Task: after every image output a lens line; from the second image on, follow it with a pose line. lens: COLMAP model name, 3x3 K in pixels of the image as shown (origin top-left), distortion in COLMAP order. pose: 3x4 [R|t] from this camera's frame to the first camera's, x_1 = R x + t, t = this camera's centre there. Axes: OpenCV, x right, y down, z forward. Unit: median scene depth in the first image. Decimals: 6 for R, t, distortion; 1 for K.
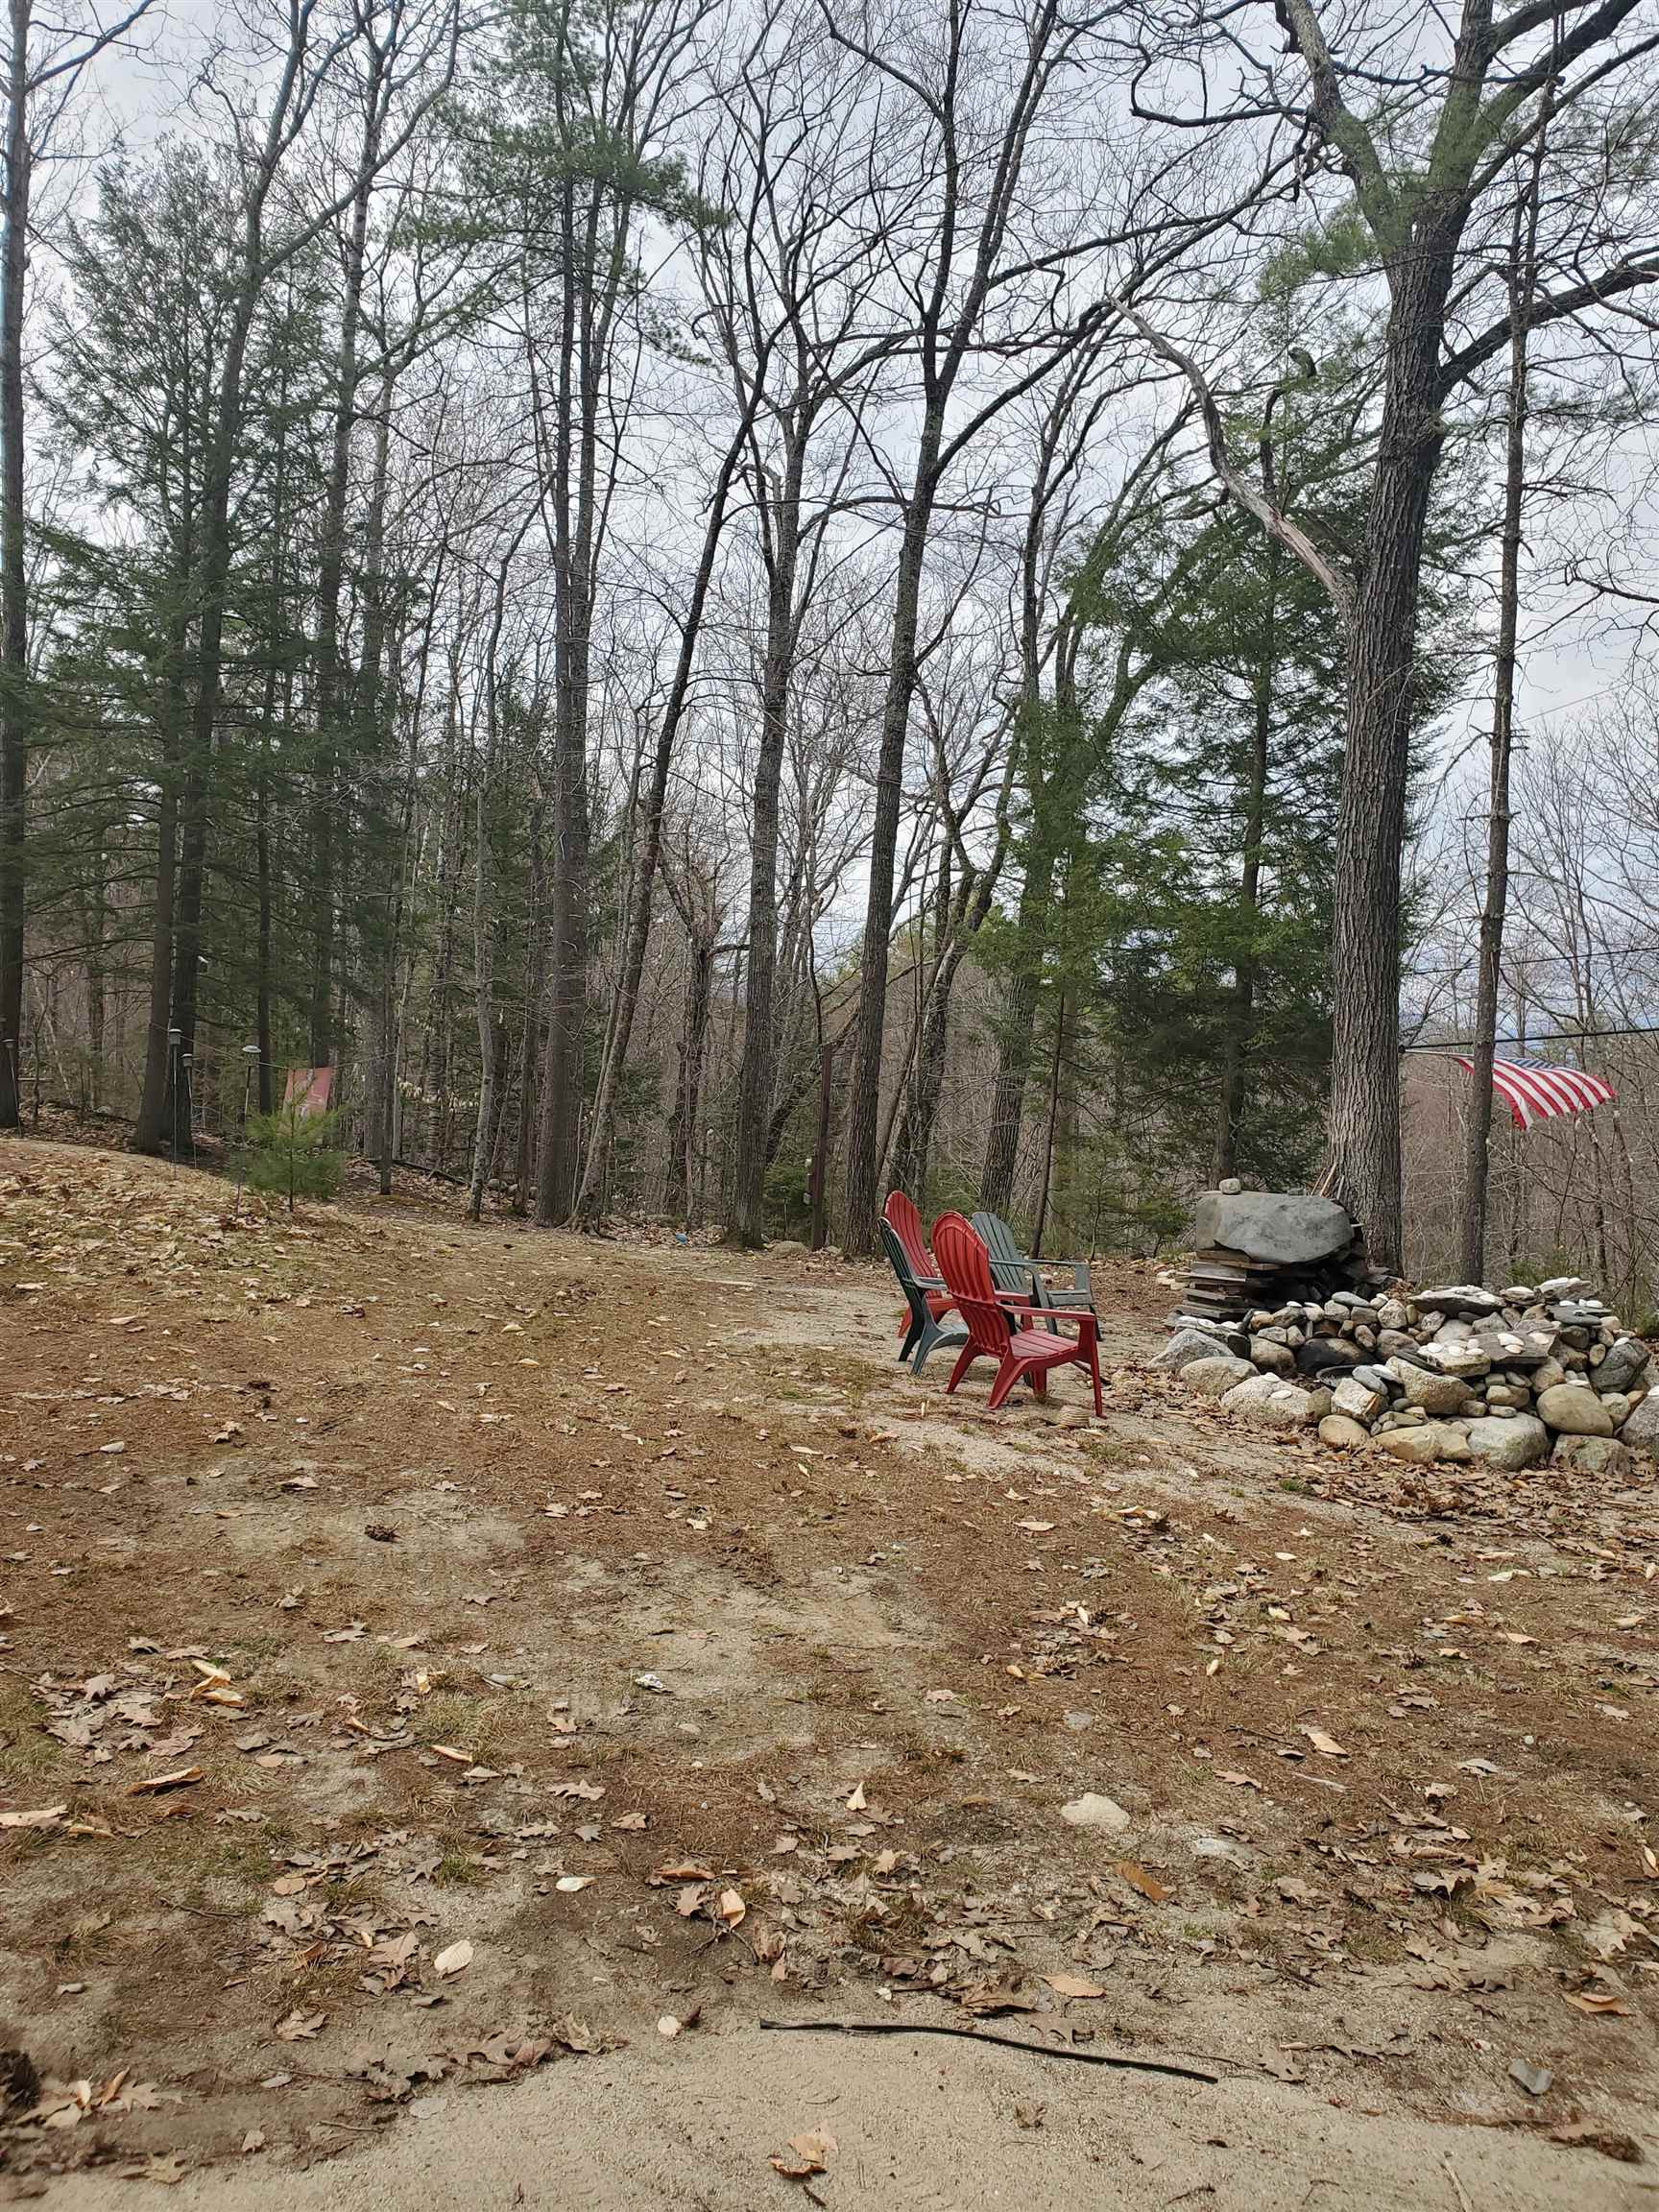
lens RADIAL K [[1696.5, 0, 822.3], [0, 1696.5, 1093.0], [0, 0, 1]] dist [0.002673, 0.010822]
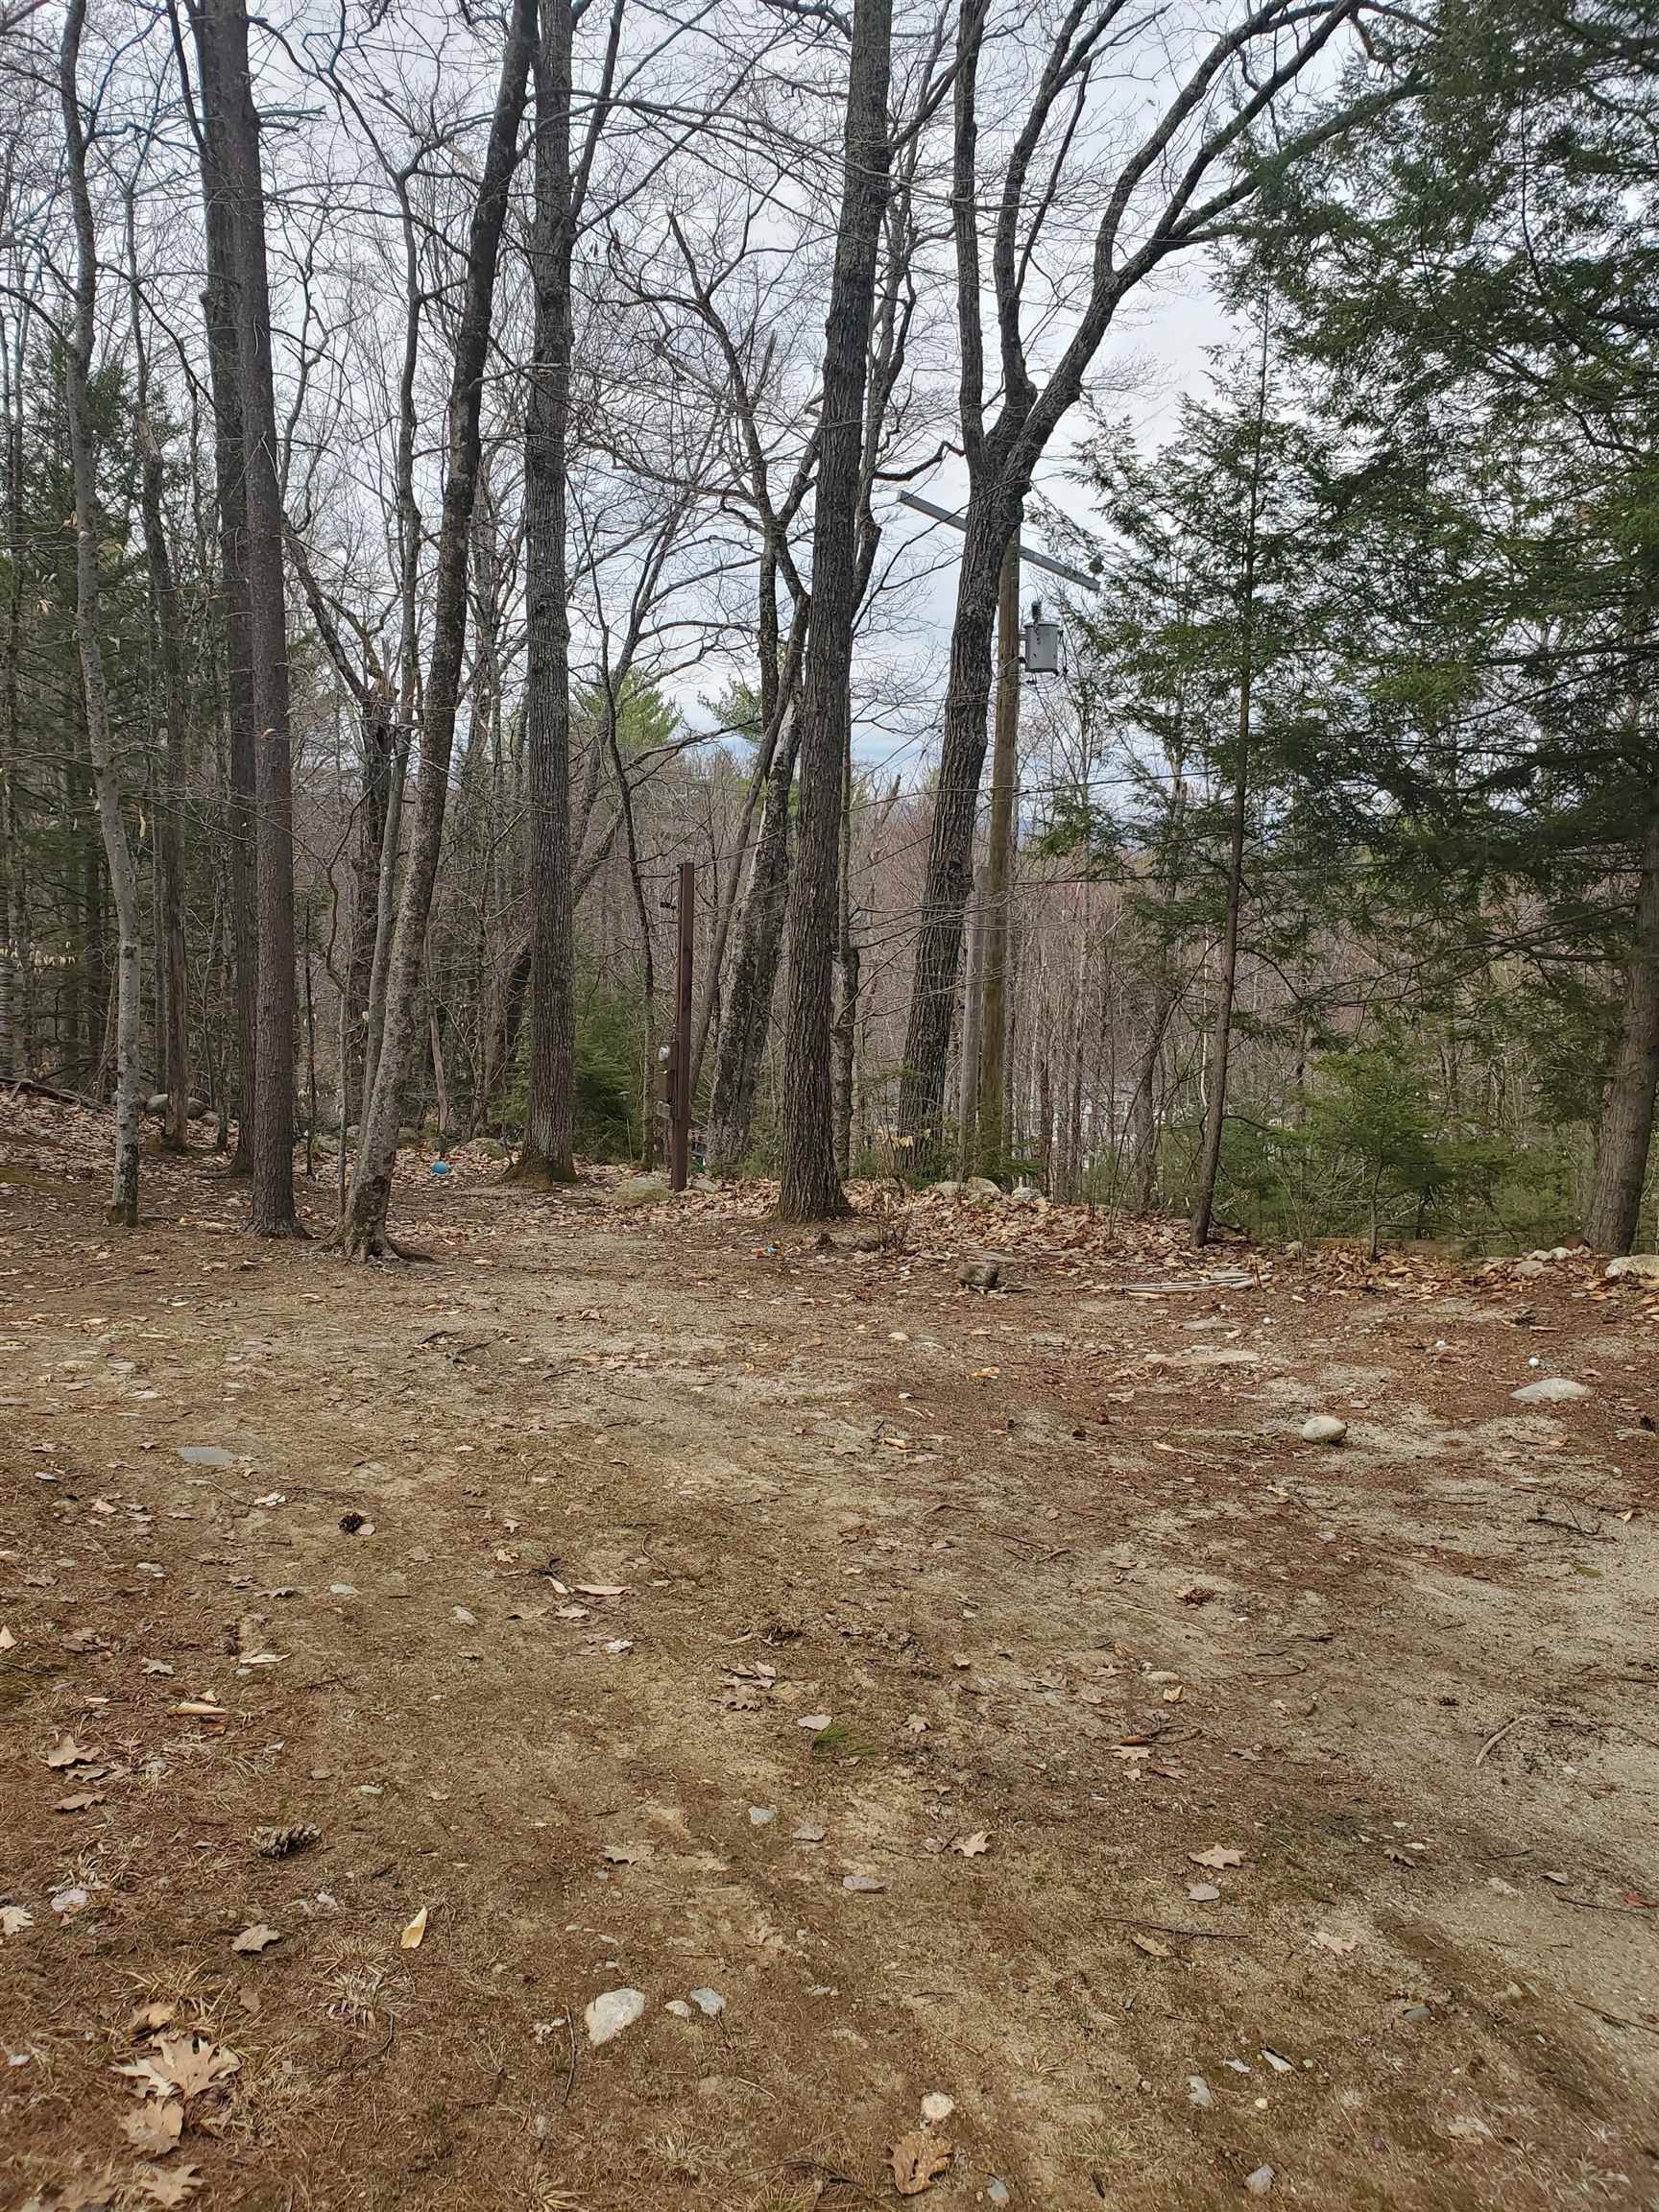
lens RADIAL K [[1708.9, 0, 796.5], [0, 1708.9, 1111.4], [0, 0, 1]] dist [0.050788, -0.055212]
pose [[0.977756, -0.058183, 0.201516, -0.116482], [0.033100, 0.991519, 0.125679, -0.019402], [-0.207119, -0.116213, 0.971389, 0.484127]]
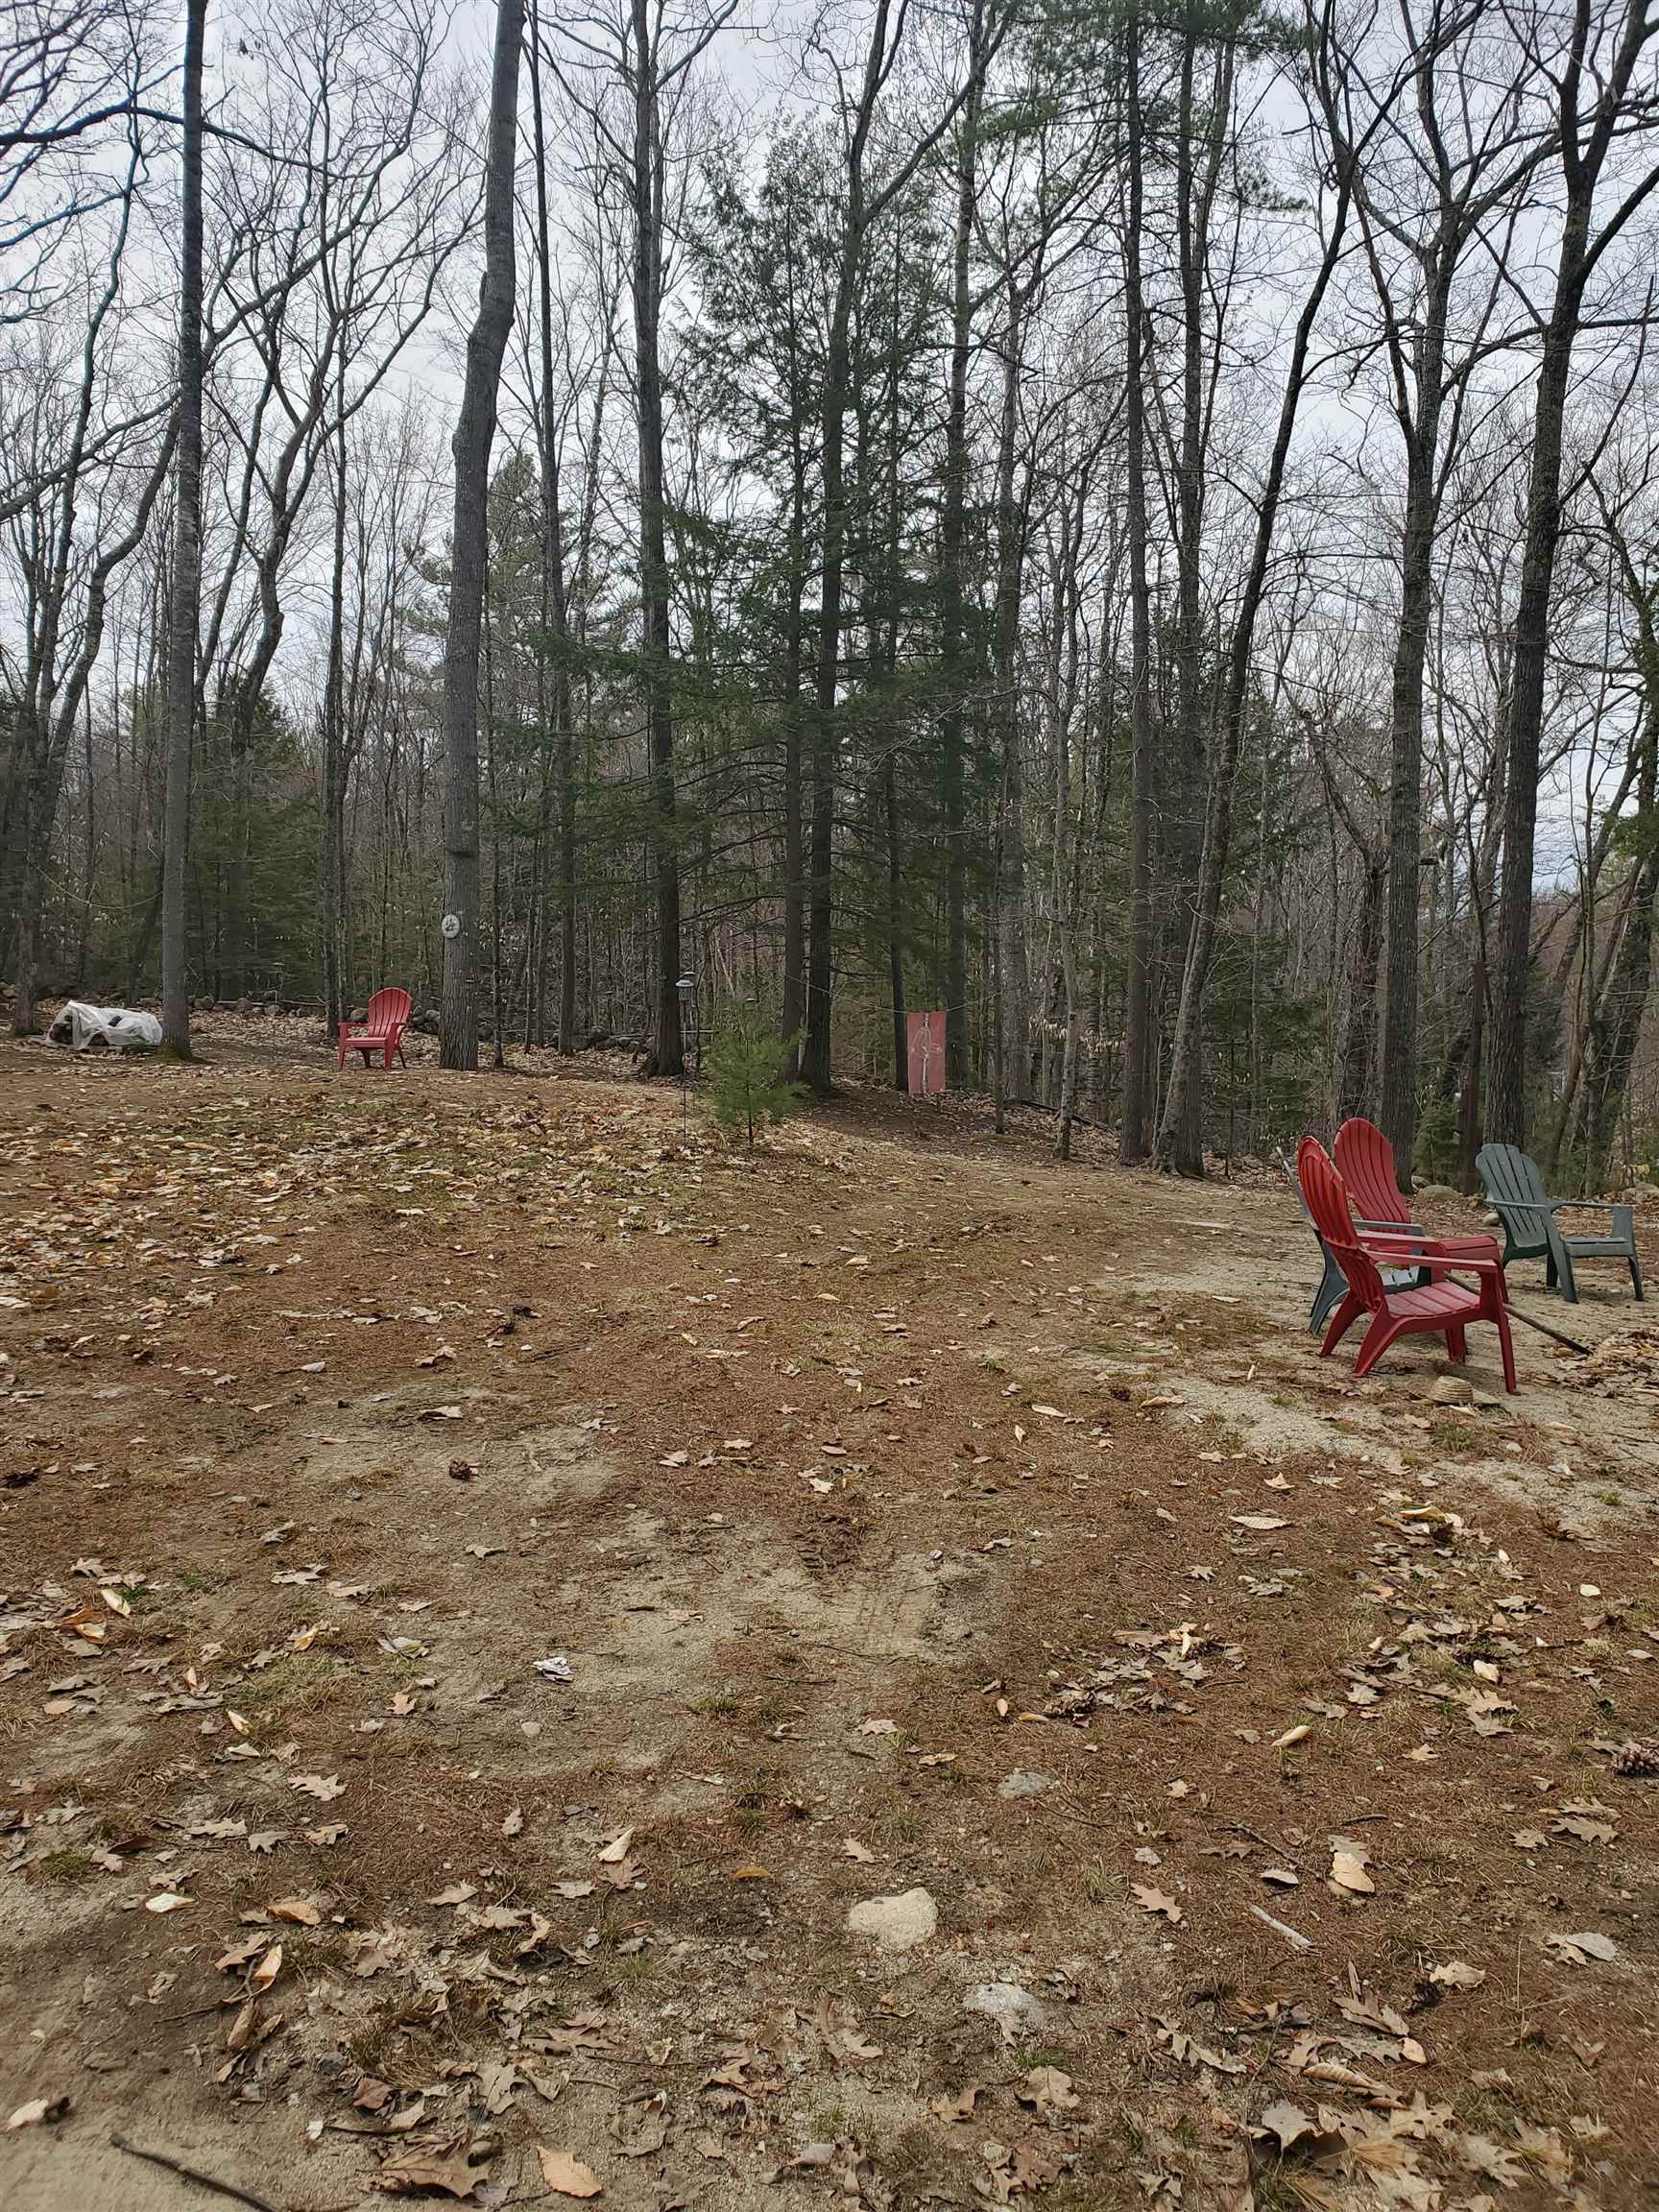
lens RADIAL K [[1698.8, 0, 822.9], [0, 1698.8, 1117.5], [0, 0, 1]] dist [0.008598, 0.005001]
pose [[0.913414, -0.011520, -0.406869, 0.067254], [0.031305, 0.998627, 0.042004, 0.006610], [0.405827, -0.051104, 0.912520, 0.050387]]
